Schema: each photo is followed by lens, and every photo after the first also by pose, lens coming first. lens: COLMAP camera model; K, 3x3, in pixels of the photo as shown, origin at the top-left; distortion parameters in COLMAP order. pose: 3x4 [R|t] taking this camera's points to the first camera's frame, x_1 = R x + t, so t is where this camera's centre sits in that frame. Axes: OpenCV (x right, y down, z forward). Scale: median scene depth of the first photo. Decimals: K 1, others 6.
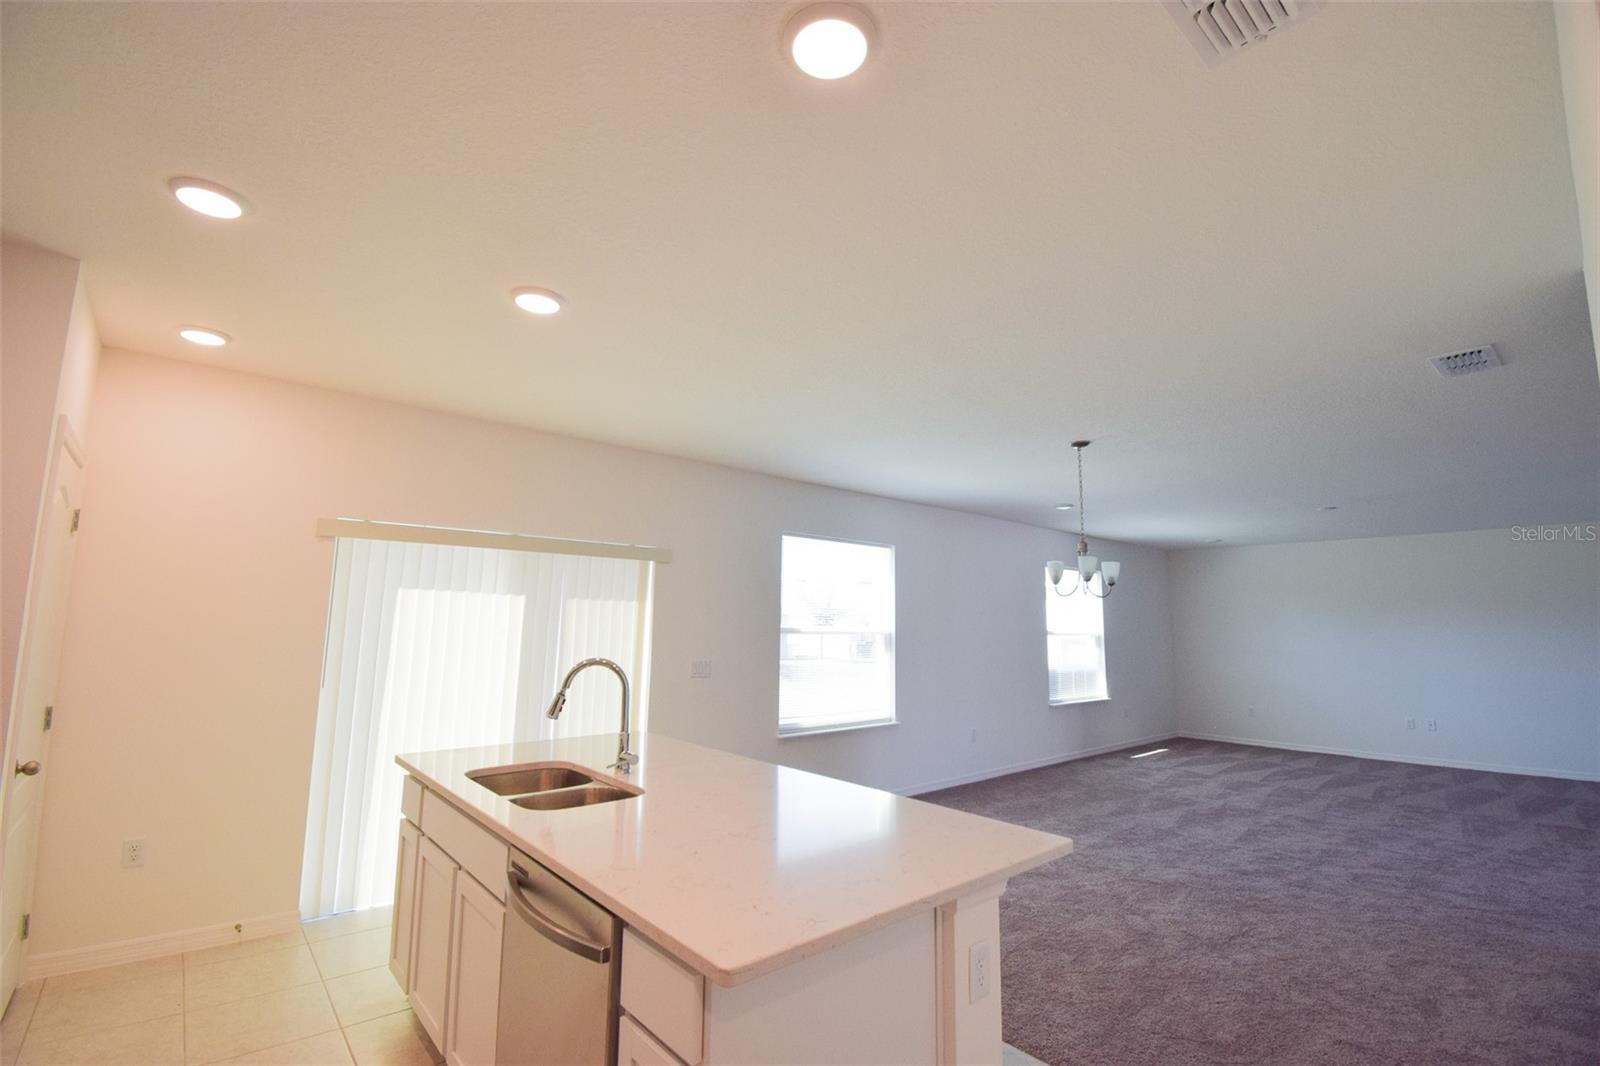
lens RADIAL K [[708.0, 0, 806.4], [0, 708.0, 527.7], [0, 0, 1]] dist [0.015034, -0.023567]
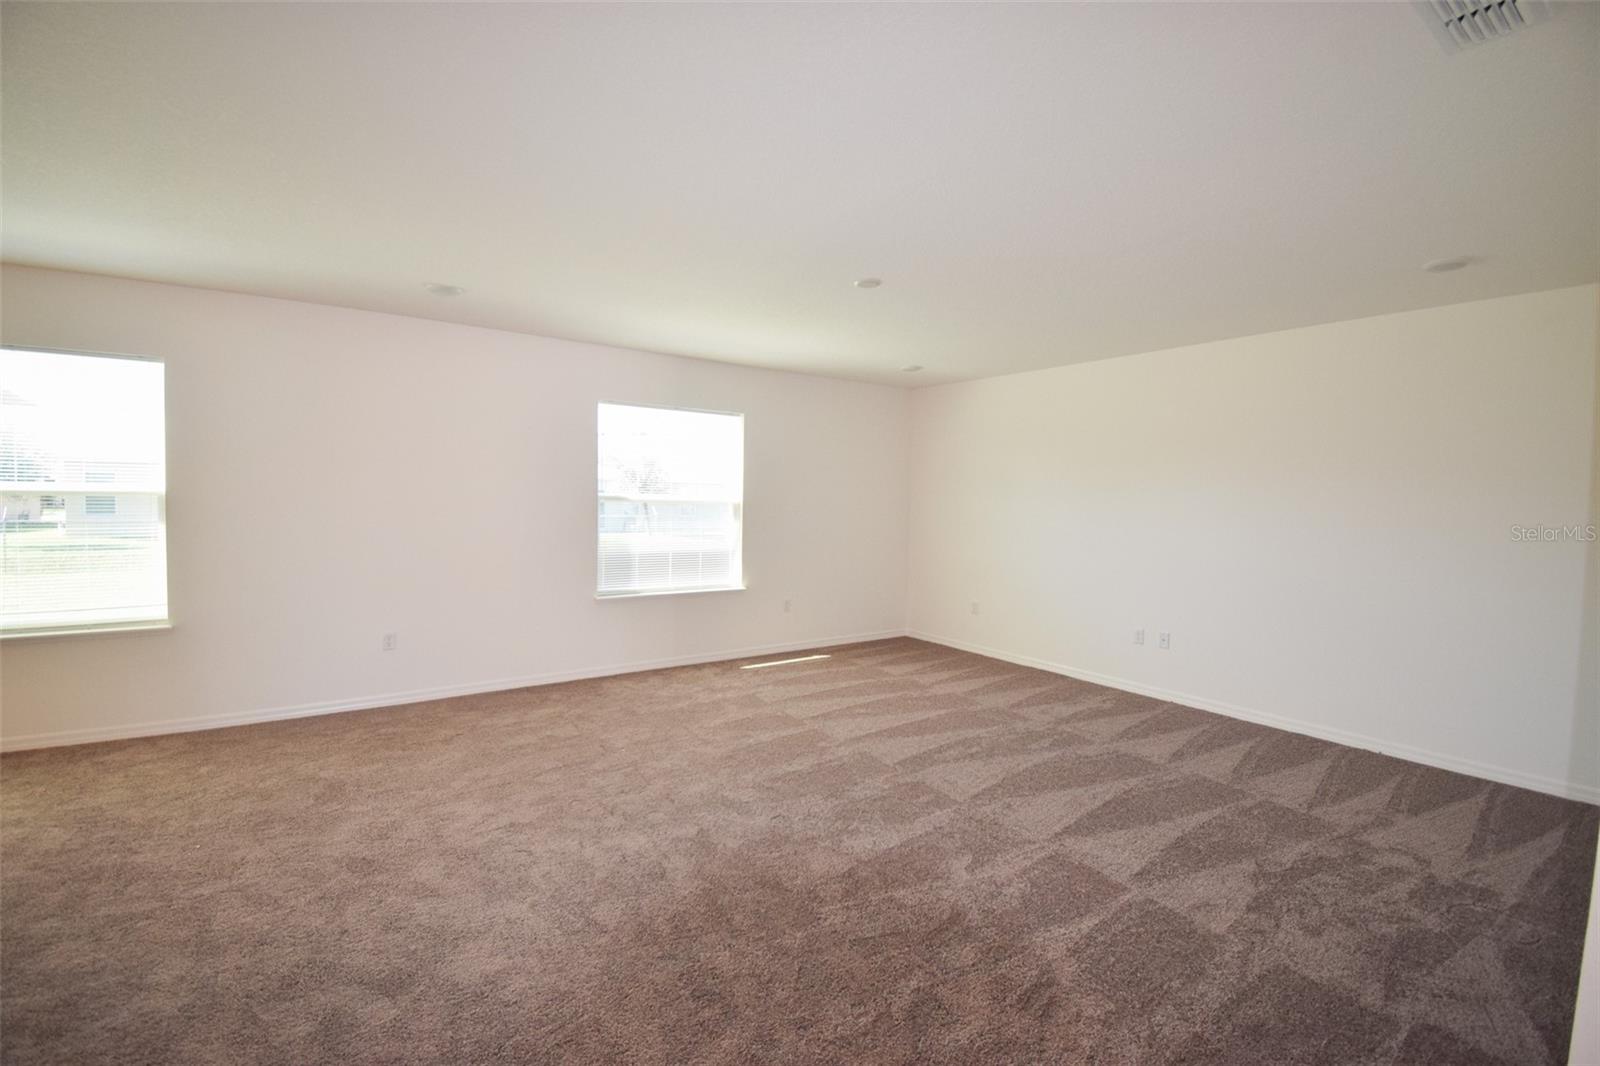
lens RADIAL K [[698.5, 0, 800.0], [0, 698.5, 533.0], [0, 0, 1]] dist [0.017517, -0.022735]
pose [[0.992973, 0.007316, -0.118113, 1.406488], [0.014539, 0.982985, 0.183112, 0.131532], [0.117443, -0.183542, 0.975971, 0.769750]]
